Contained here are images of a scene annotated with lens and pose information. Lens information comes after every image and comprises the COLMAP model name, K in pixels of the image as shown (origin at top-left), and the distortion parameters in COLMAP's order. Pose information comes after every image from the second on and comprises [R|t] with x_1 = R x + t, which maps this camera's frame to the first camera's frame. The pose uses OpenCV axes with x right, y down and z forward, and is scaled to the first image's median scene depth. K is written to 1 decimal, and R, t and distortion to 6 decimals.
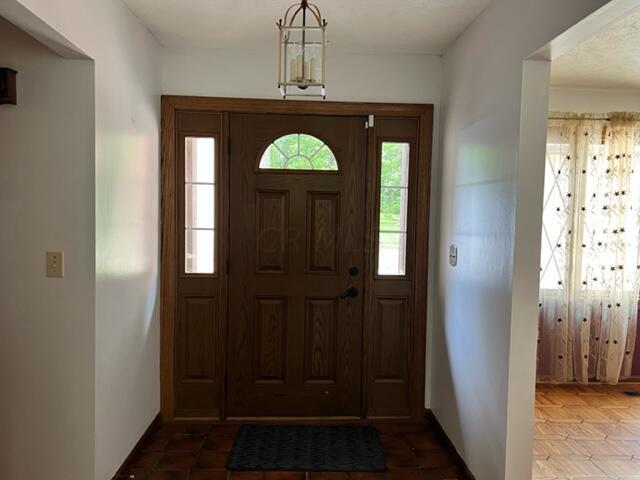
lens RADIAL K [[480.8, 0, 320.3], [0, 480.8, 237.4], [0, 0, 1]] dist [0.029614, -0.028092]
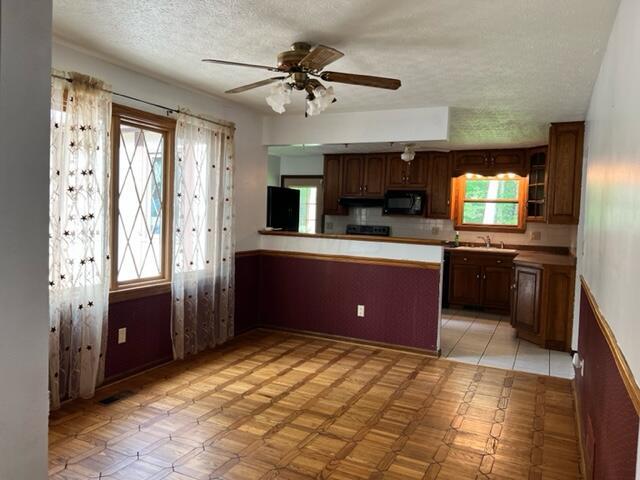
lens RADIAL K [[480.8, 0, 317.6], [0, 480.8, 234.8], [0, 0, 1]] dist [0.029614, -0.028092]
pose [[0.471680, -0.049182, 0.880397, 0.060476], [0.026455, 0.998783, 0.041622, -0.007030], [-0.881373, 0.003658, 0.472407, 0.246166]]
